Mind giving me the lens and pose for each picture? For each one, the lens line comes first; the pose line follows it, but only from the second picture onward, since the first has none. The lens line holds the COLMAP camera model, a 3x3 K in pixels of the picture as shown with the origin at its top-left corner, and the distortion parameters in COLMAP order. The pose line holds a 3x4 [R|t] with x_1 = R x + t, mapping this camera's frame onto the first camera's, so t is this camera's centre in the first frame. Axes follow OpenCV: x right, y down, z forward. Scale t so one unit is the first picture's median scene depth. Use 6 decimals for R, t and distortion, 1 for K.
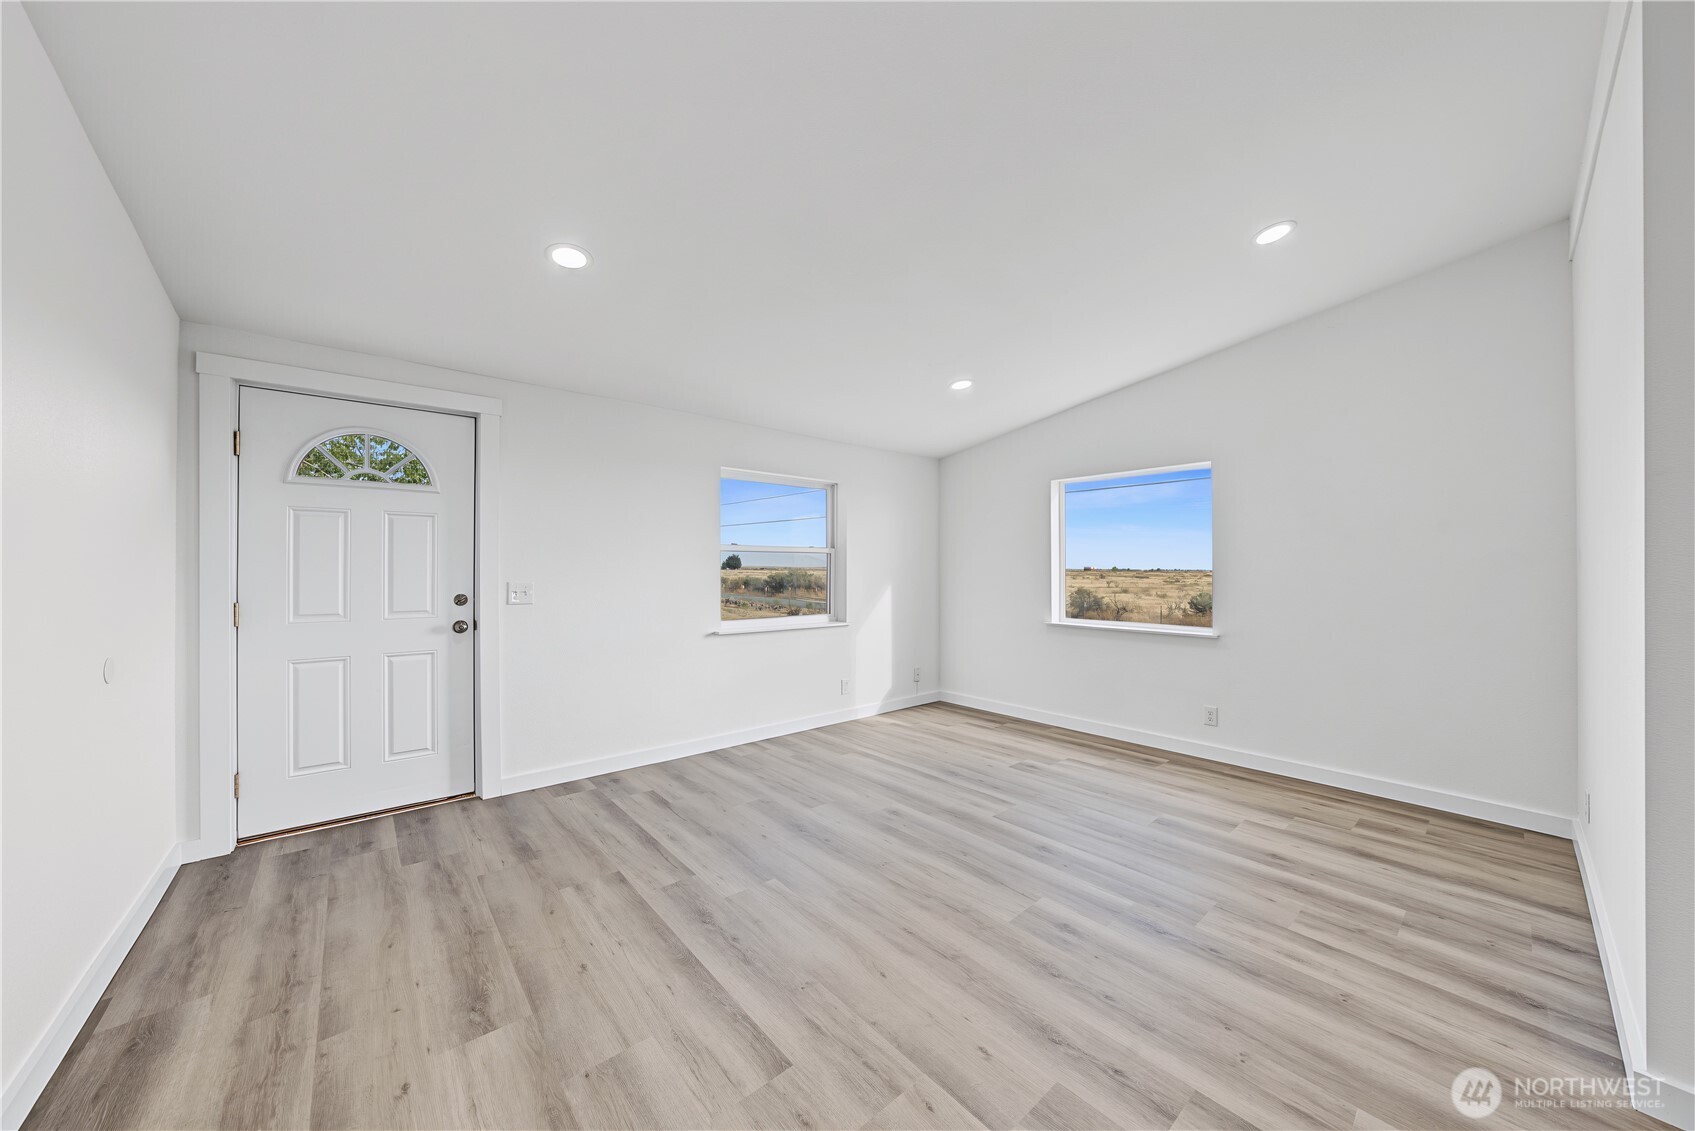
lens RADIAL K [[586.4, 0, 845.5], [0, 586.4, 566.1], [0, 0, 1]] dist [-0.030095, 0.006939]
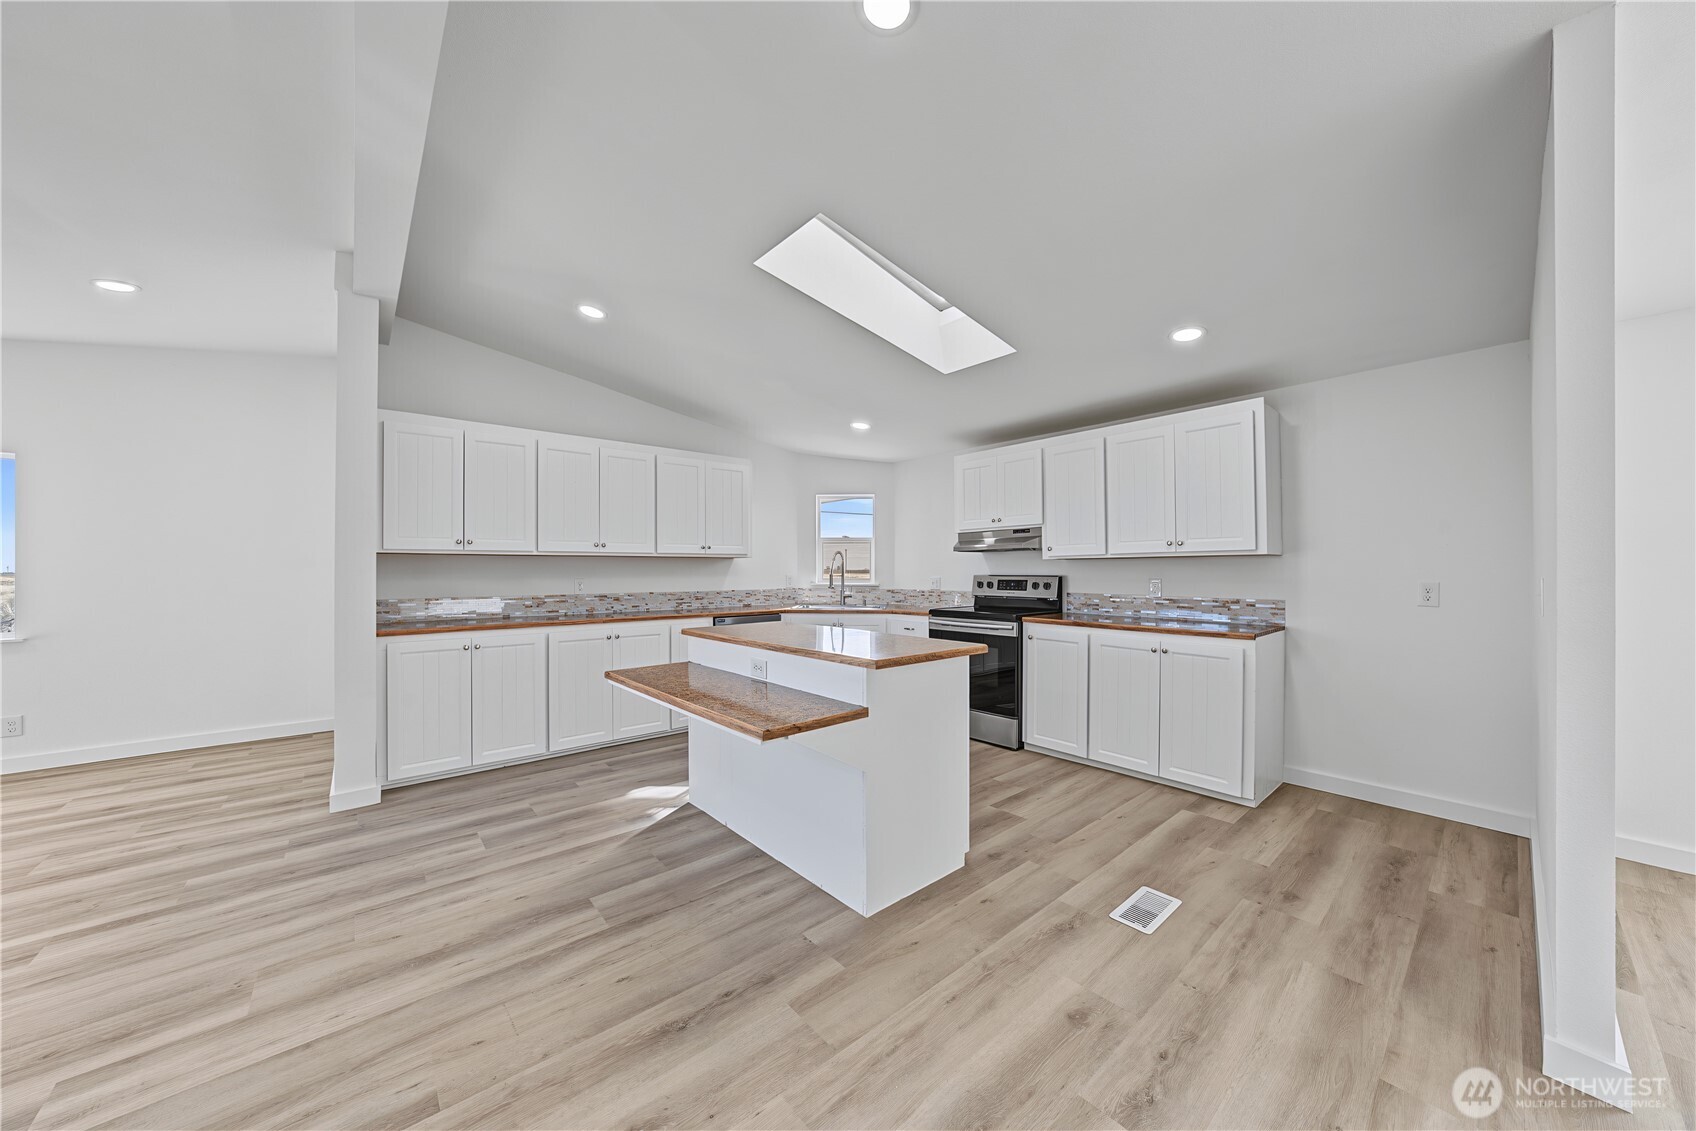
lens RADIAL K [[583.6, 0, 848.0], [0, 583.6, 565.5], [0, 0, 1]] dist [-0.029695, 0.007028]
pose [[-0.000326, 0.002320, 0.999997, -0.357604], [-0.000684, 0.999997, -0.002320, 0.000672], [-1.000000, -0.000685, -0.000324, -0.438347]]
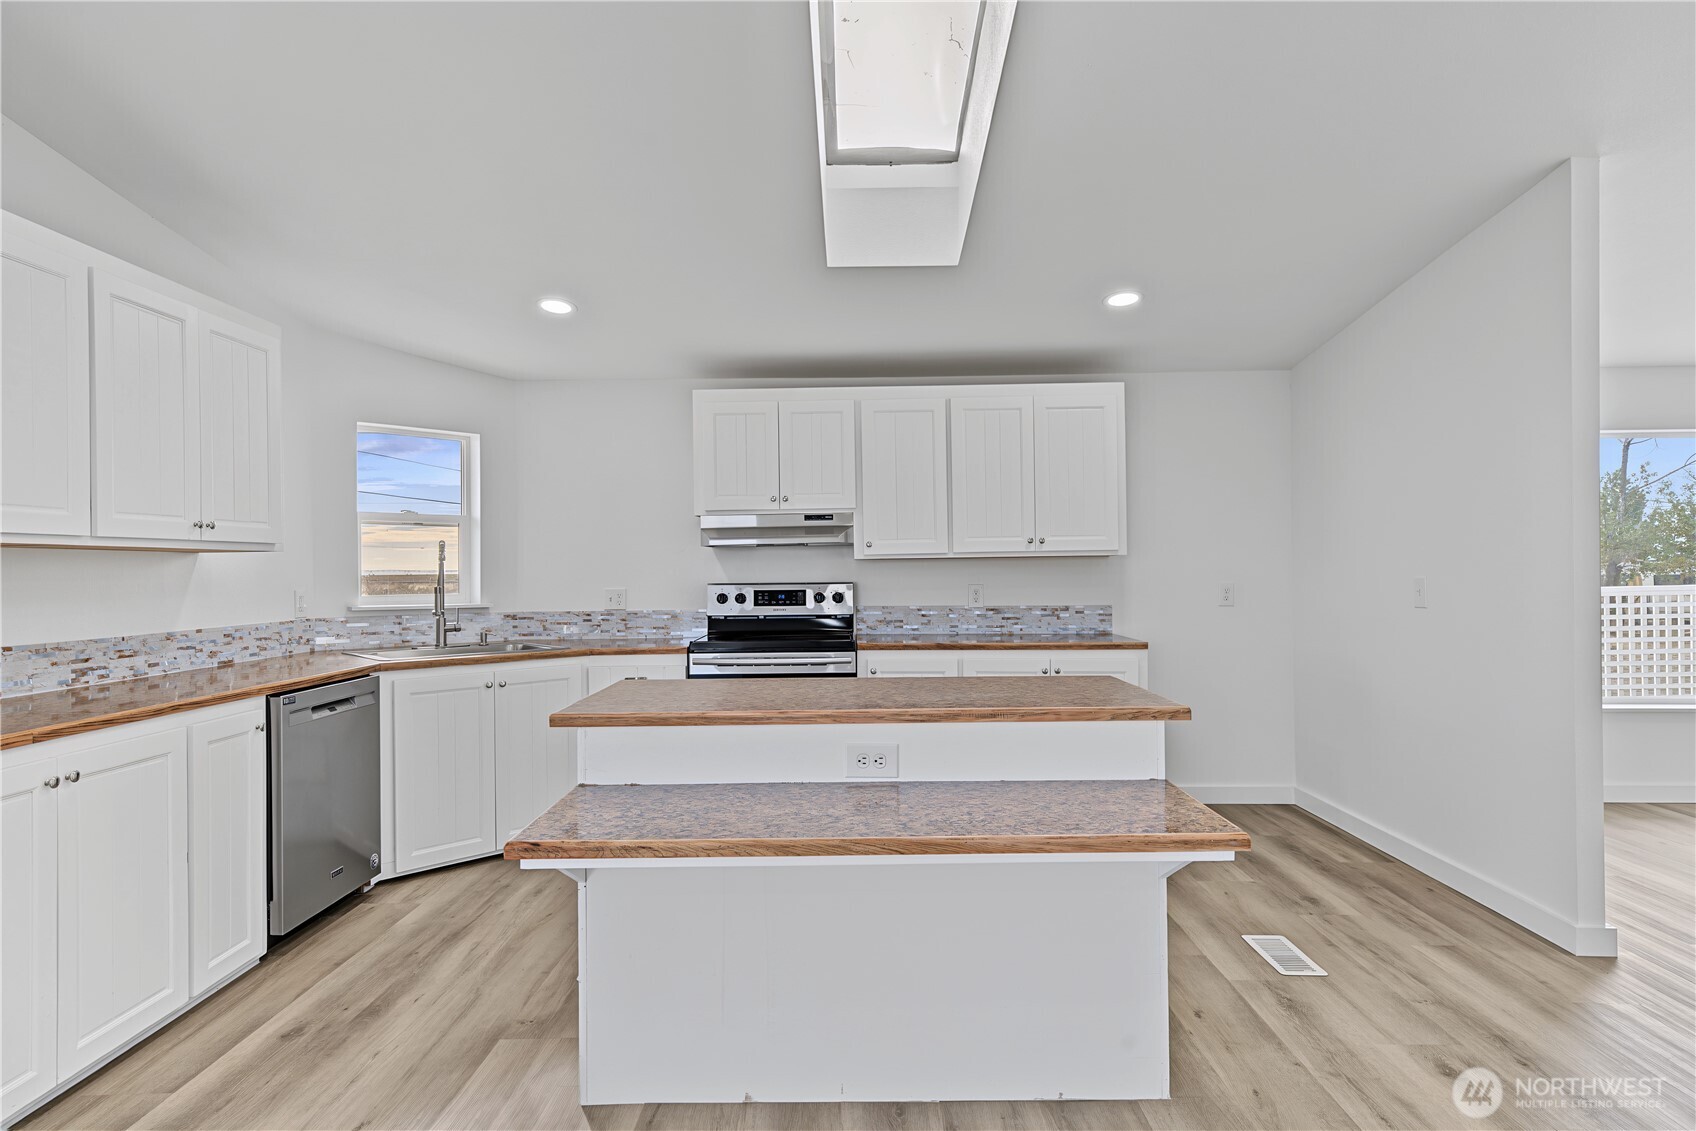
lens RADIAL K [[910.2, 0, 848.0], [0, 910.2, 565.5], [0, 0, 1]] dist [0.013758, -0.000103]
pose [[-0.752753, 0.005885, 0.658277, 0.037746], [0.003978, 0.999982, -0.004391, -0.000374], [-0.658291, -0.000687, -0.752763, 0.240848]]
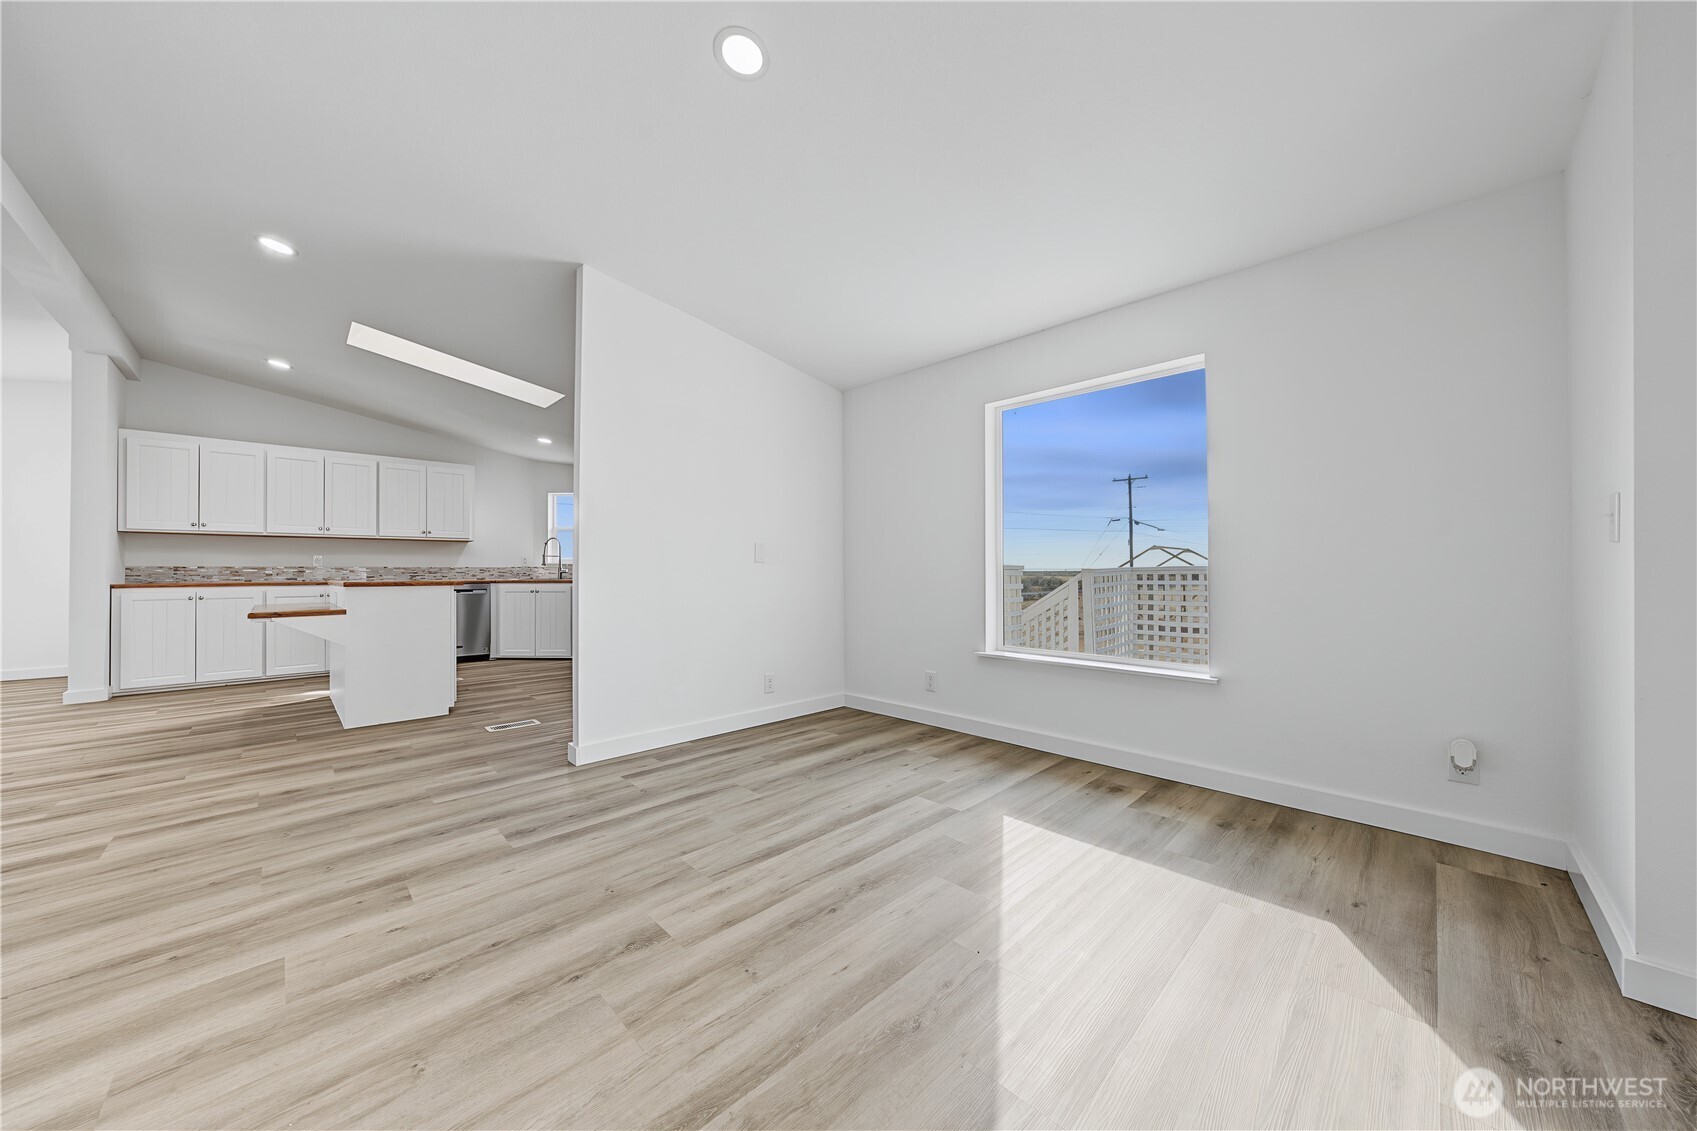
lens RADIAL K [[583.9, 0, 848.5], [0, 583.9, 565.5], [0, 0, 1]] dist [-0.029695, 0.007028]
pose [[-0.069586, 0.006539, 0.997555, -0.933746], [0.000762, 0.999979, -0.006502, 0.081672], [-0.997576, 0.000307, -0.069590, -1.415758]]
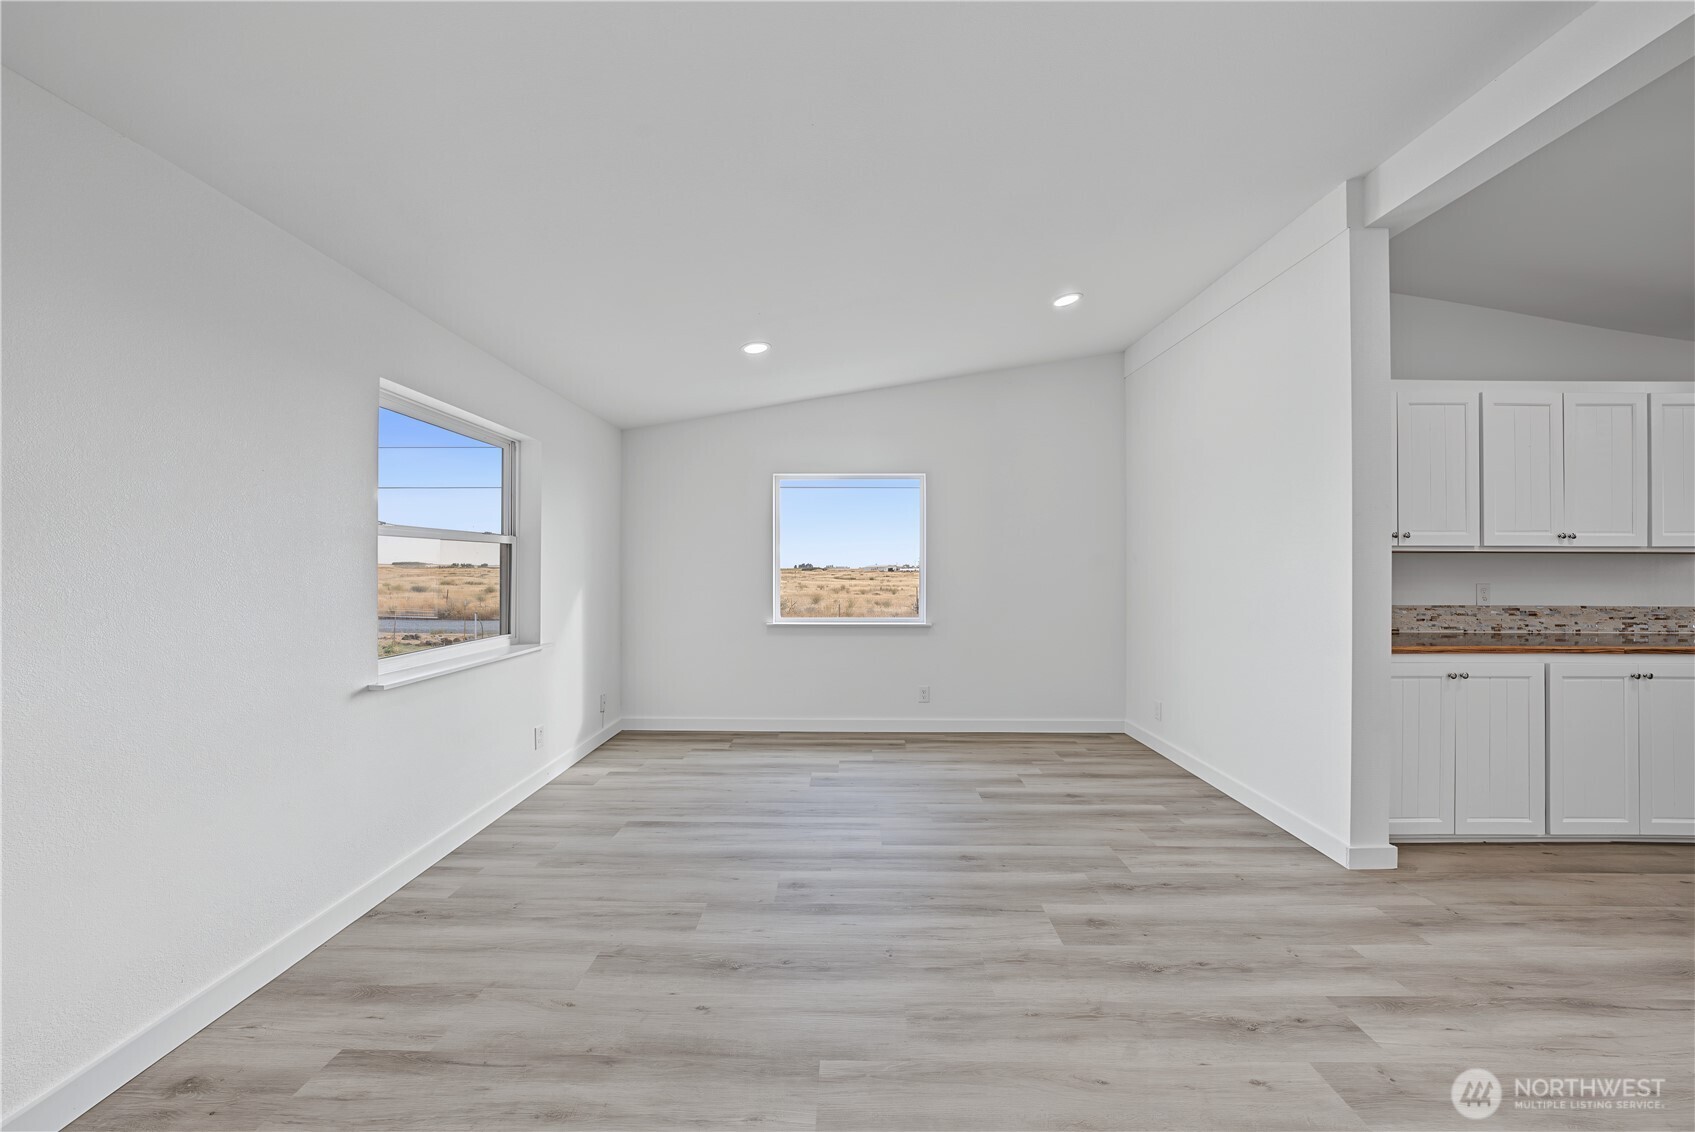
lens RADIAL K [[586.4, 0, 845.5], [0, 586.4, 566.6], [0, 0, 1]] dist [-0.030095, 0.006939]
pose [[0.658089, 0.000533, 0.752940, -0.441872], [-0.003923, 0.999989, 0.002722, 0.001204], [-0.752930, -0.004745, 0.658084, 0.441524]]
